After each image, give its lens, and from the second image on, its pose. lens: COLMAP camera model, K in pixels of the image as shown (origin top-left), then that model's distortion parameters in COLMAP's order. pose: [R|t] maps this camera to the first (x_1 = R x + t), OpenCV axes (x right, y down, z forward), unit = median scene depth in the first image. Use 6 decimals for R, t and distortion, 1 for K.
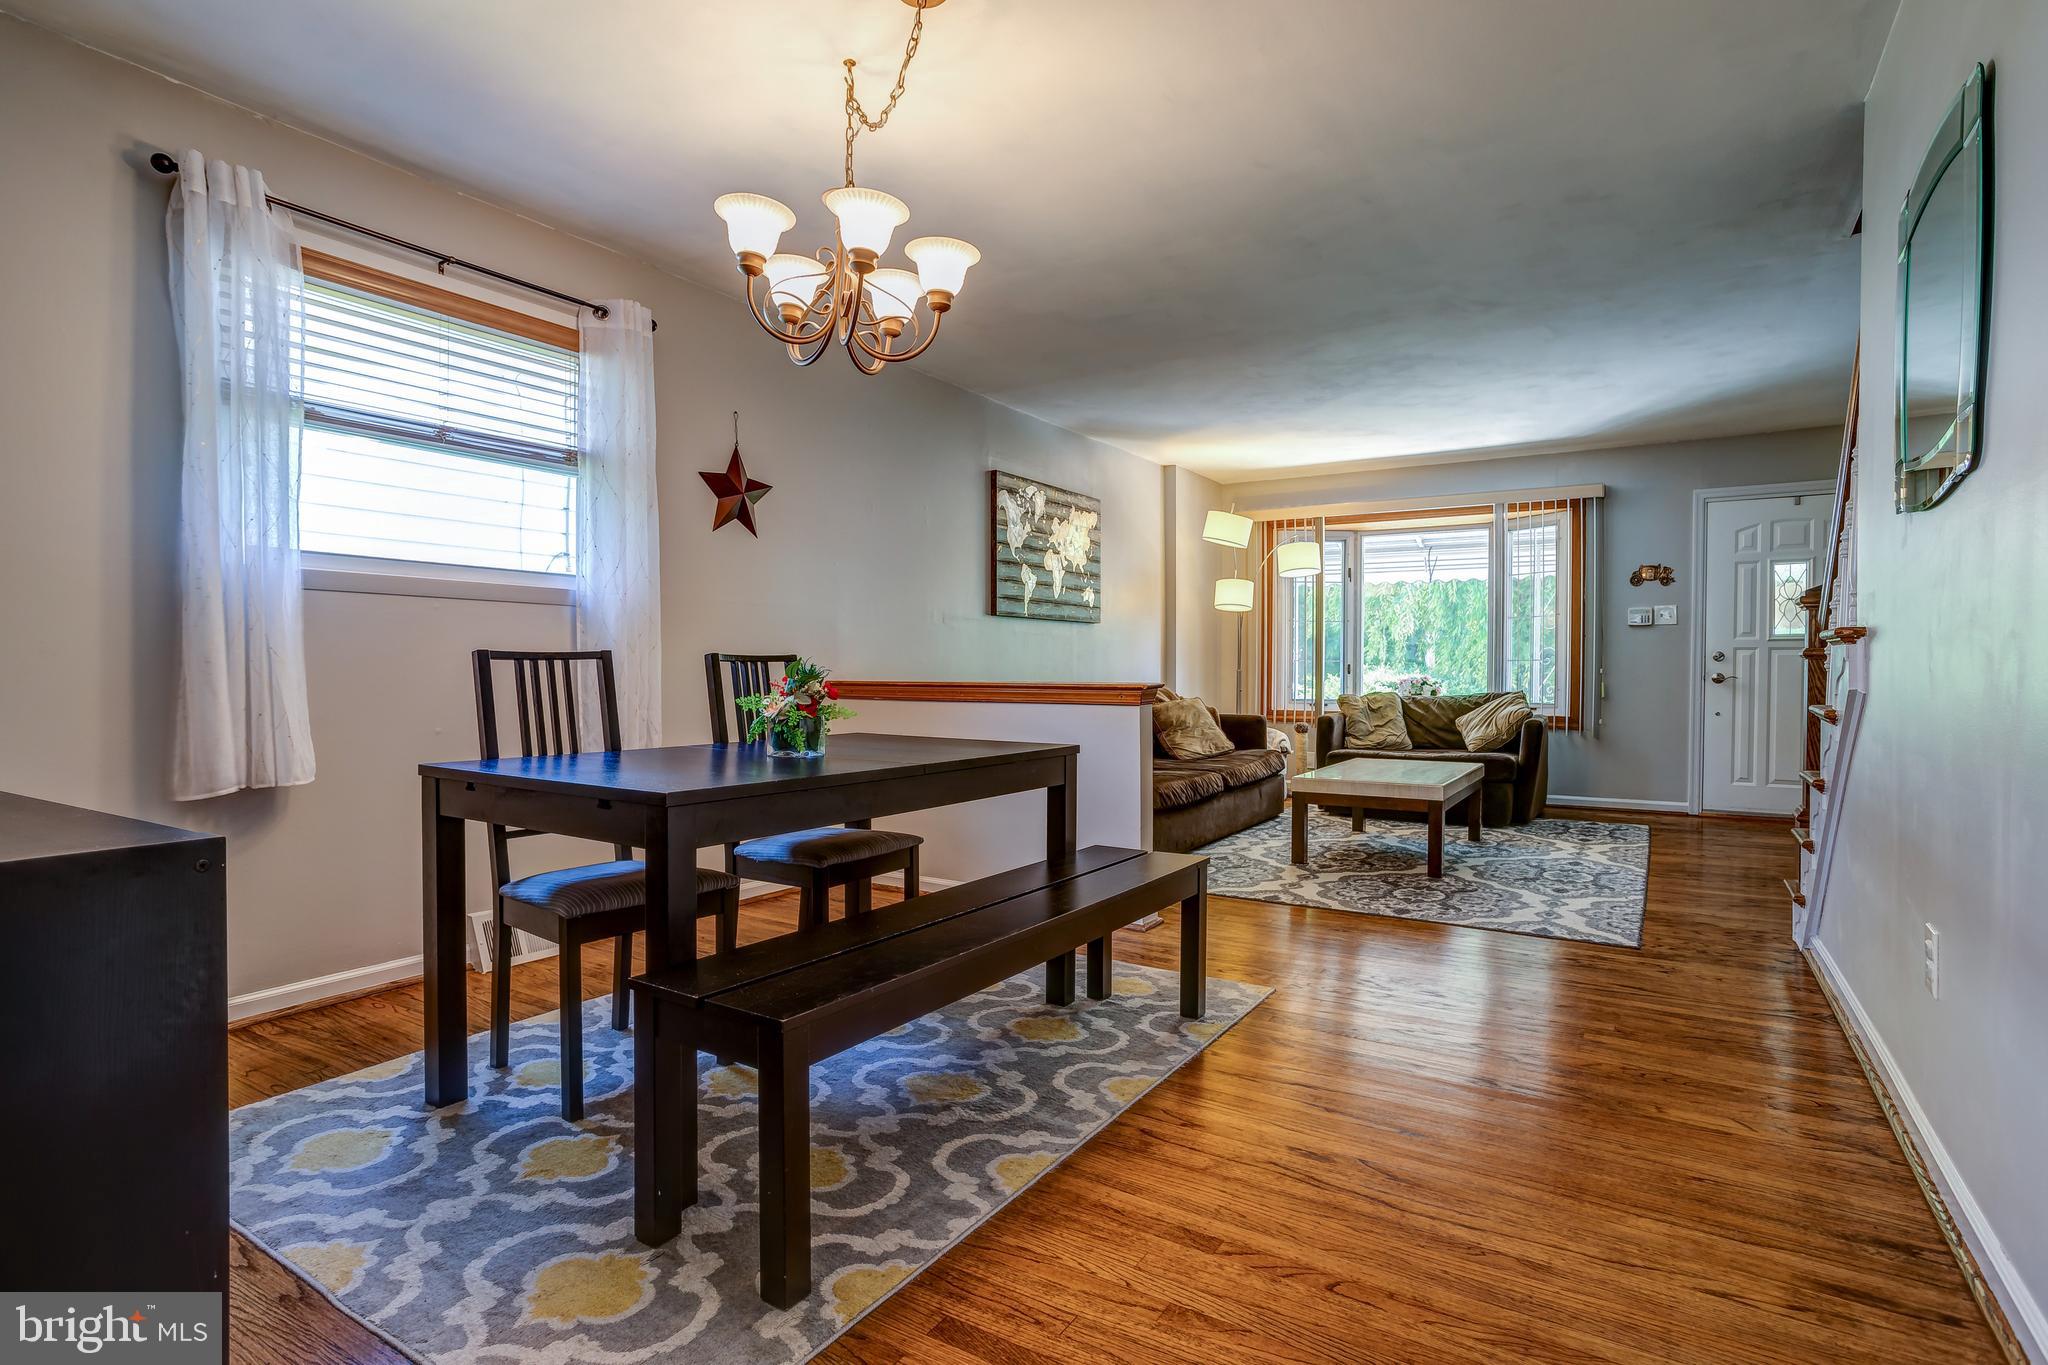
lens RADIAL K [[1031.2, 0, 1024.0], [0, 1031.2, 704.4], [0, 0, 1]] dist [-0.052369, 0.031335]
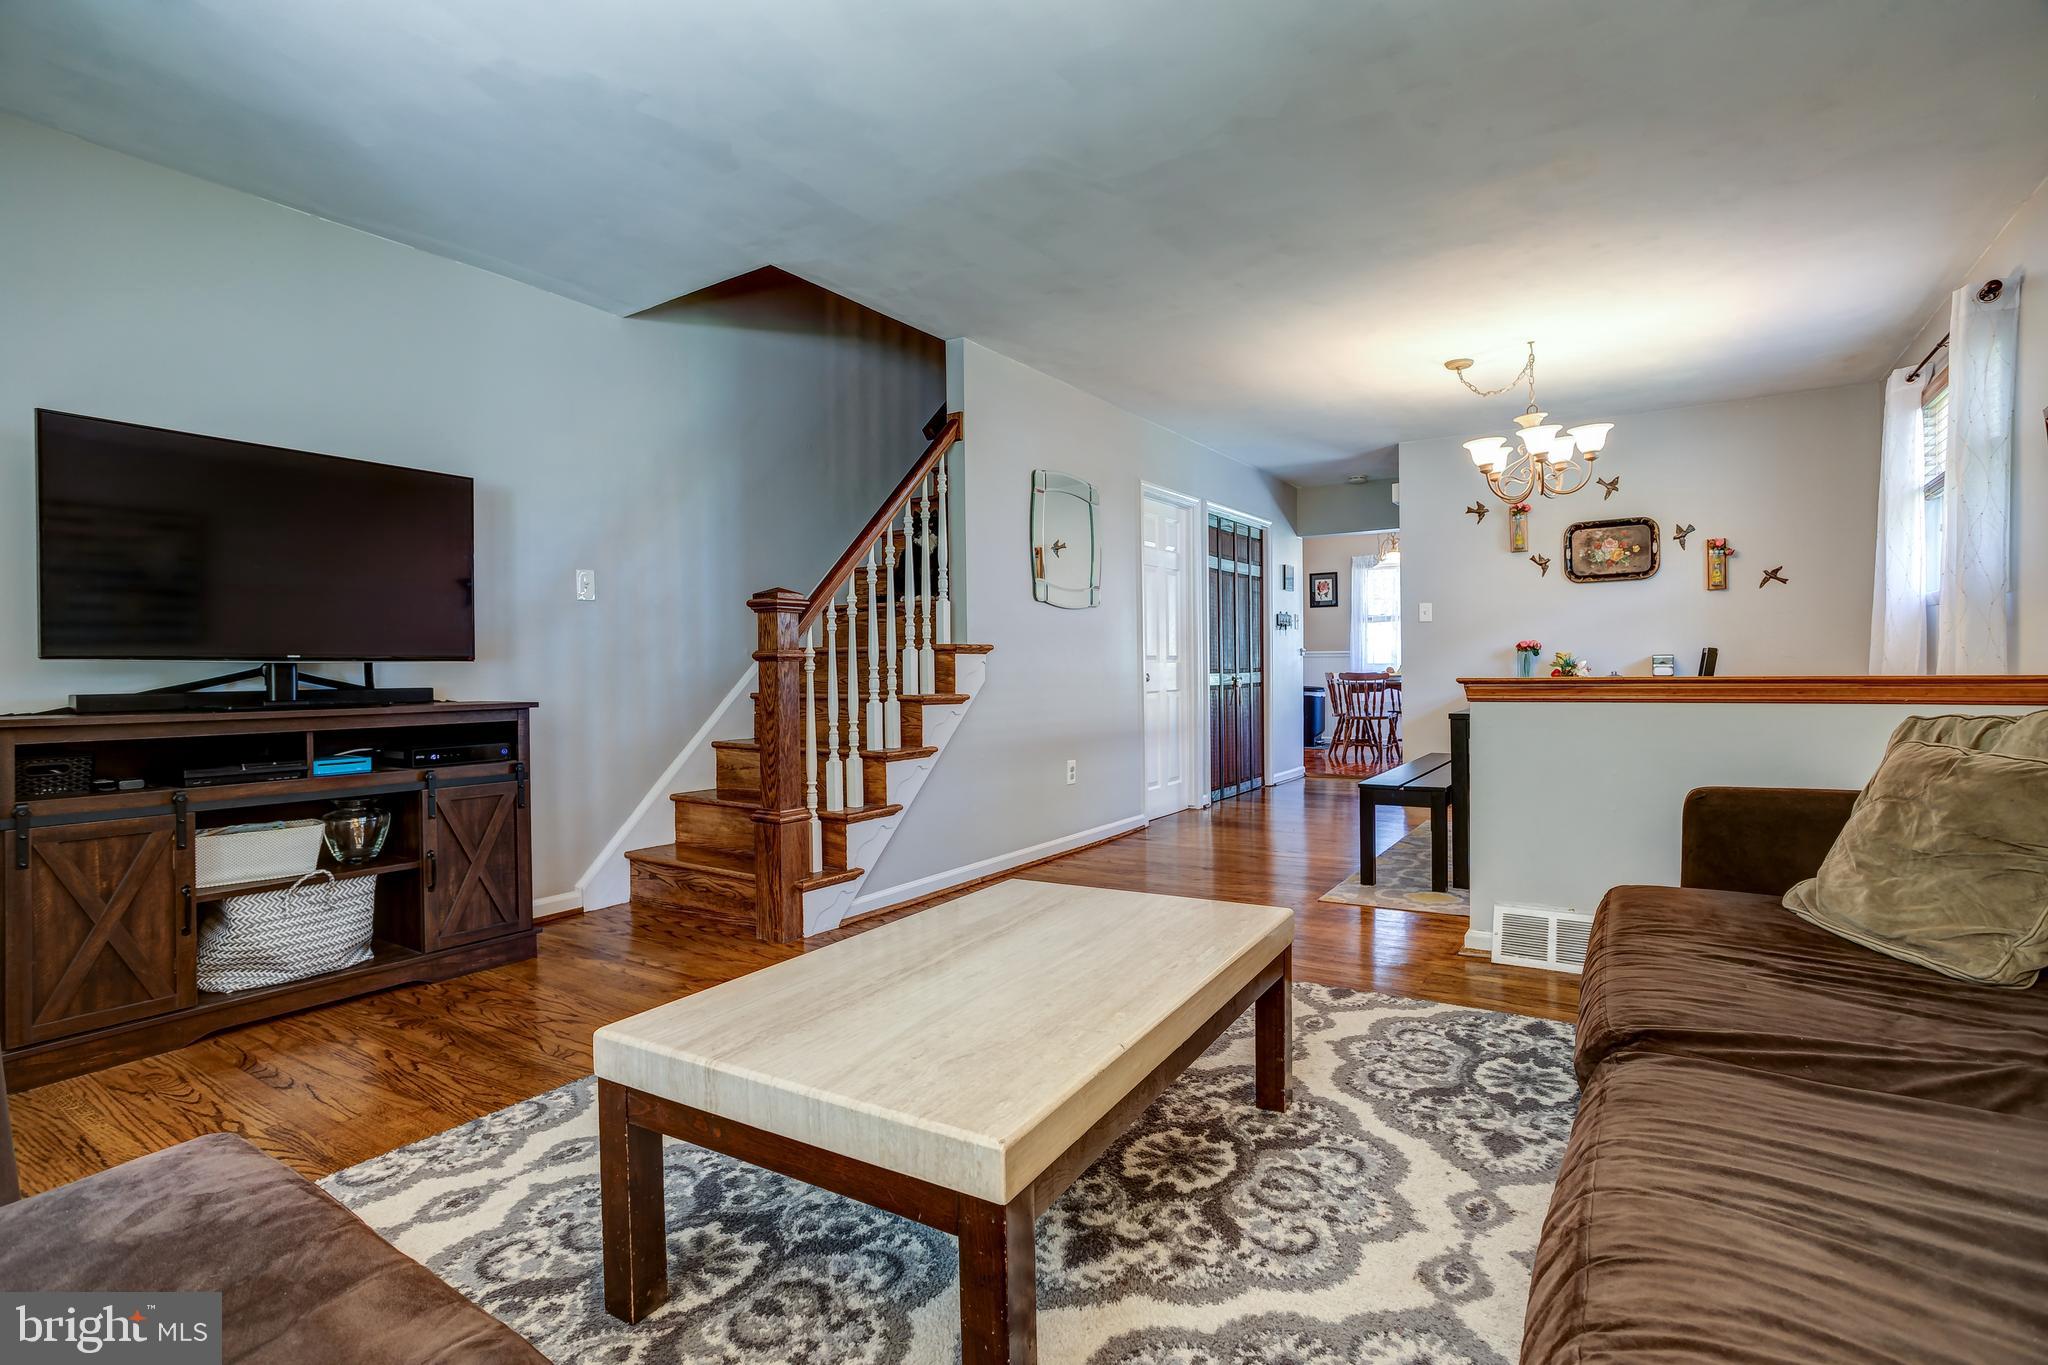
lens RADIAL K [[980.7, 0, 1023.3], [0, 980.7, 675.7], [0, 0, 1]] dist [-0.046842, 0.025896]
pose [[-0.999844, 0.013193, 0.011736, 0.310672], [0.013660, 0.999084, 0.040564, -0.039306], [-0.011190, 0.040718, -0.999108, 1.157620]]
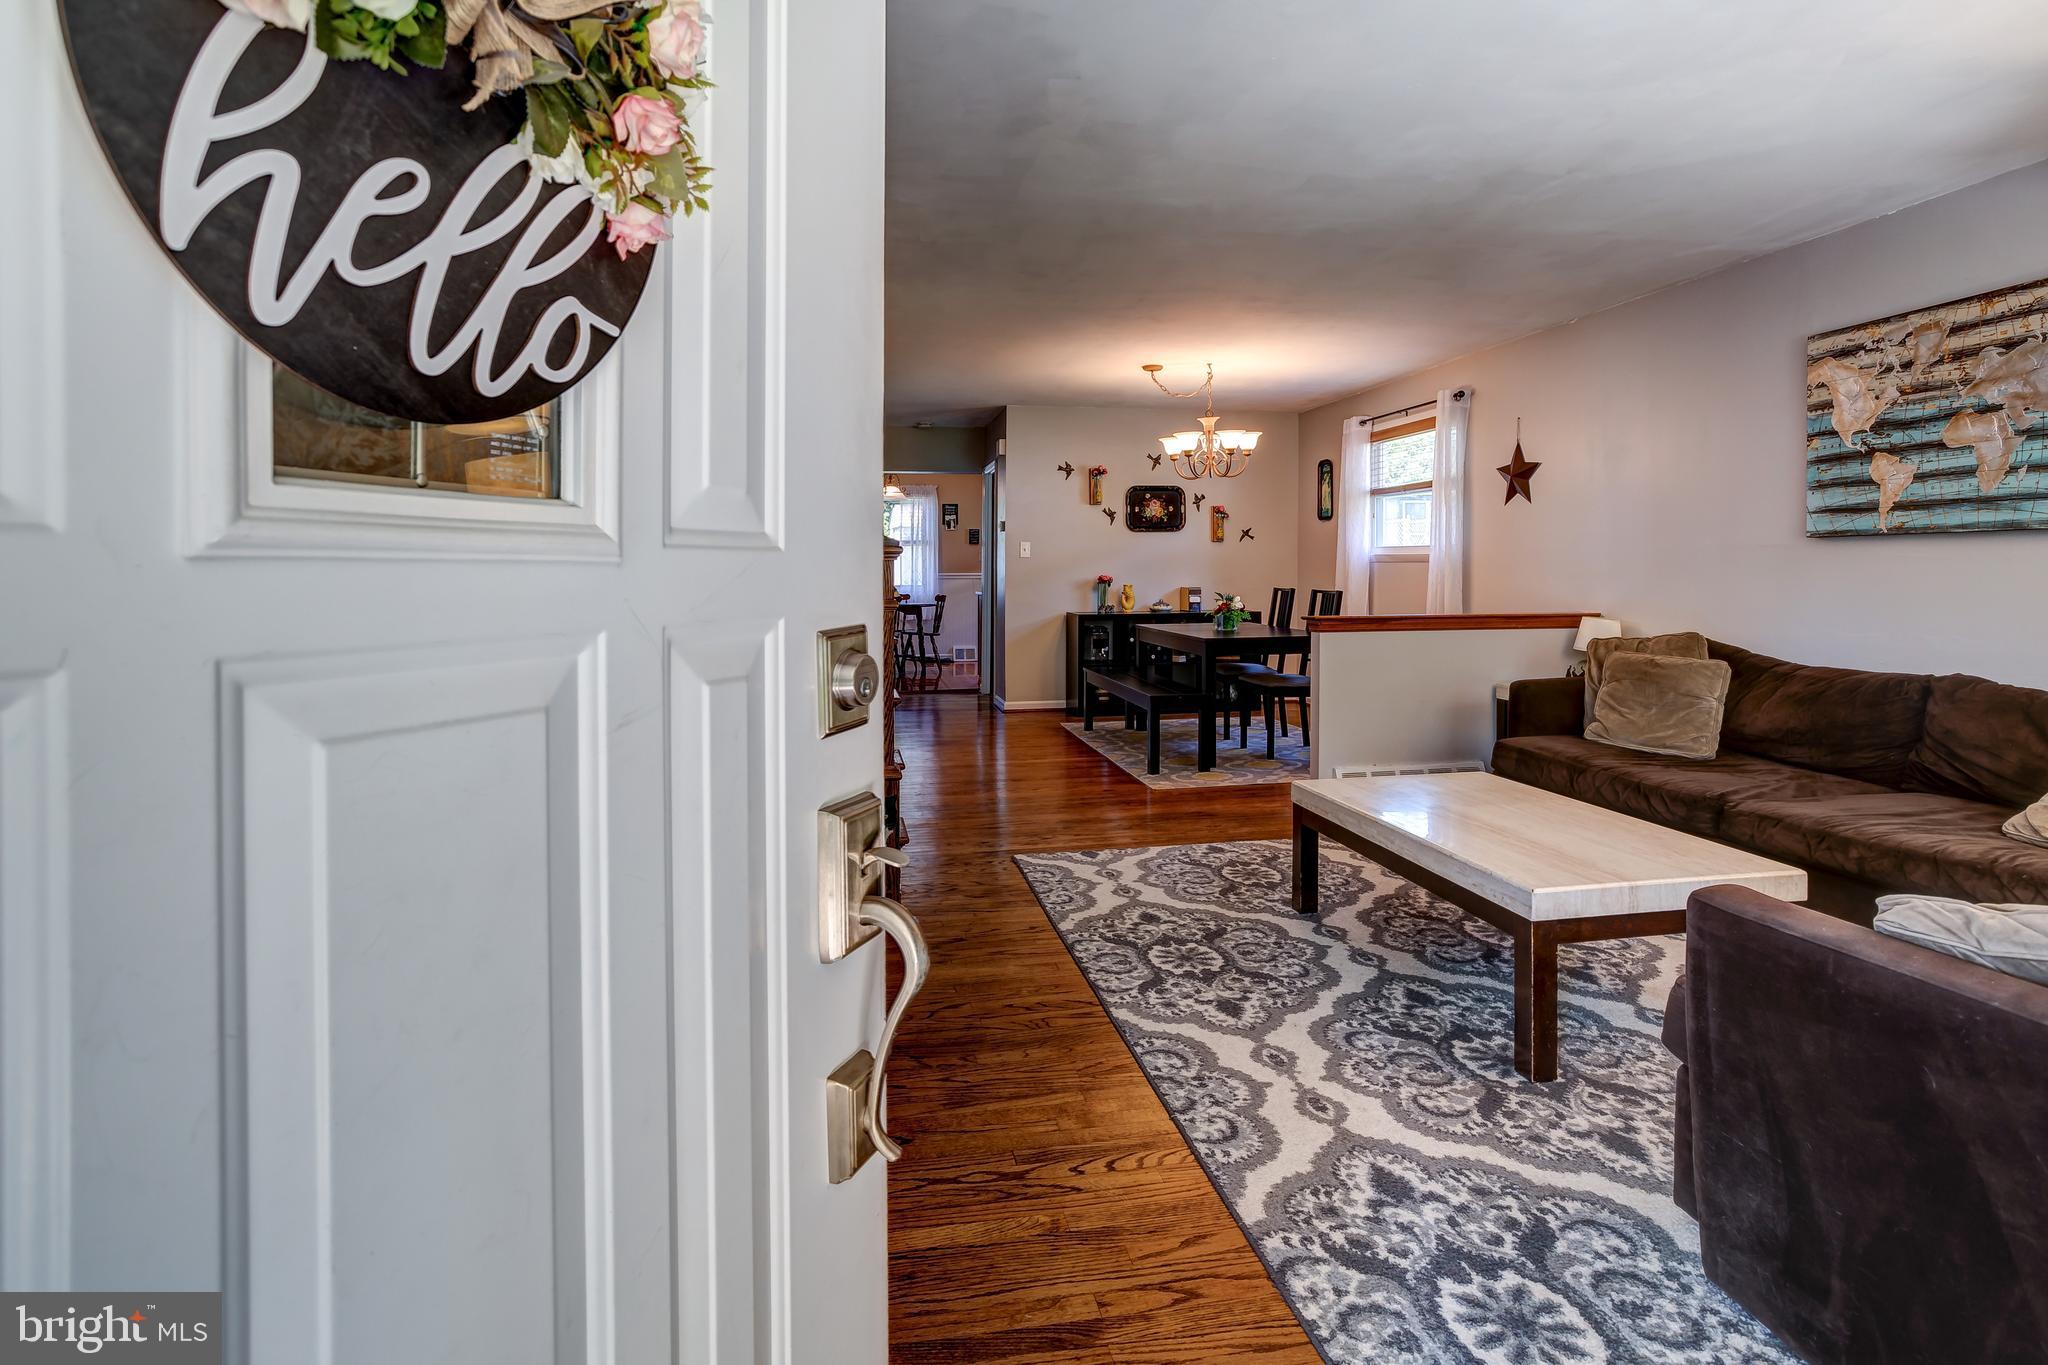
lens RADIAL K [[1013.1, 0, 1031.3], [0, 1013.1, 597.4], [0, 0, 1]] dist [-0.031575, 0.026455]
pose [[-0.730705, 0.021381, -0.682358, 0.787791], [-0.018474, 0.998524, 0.051071, -0.065303], [0.682443, 0.049924, -0.729232, 1.057400]]
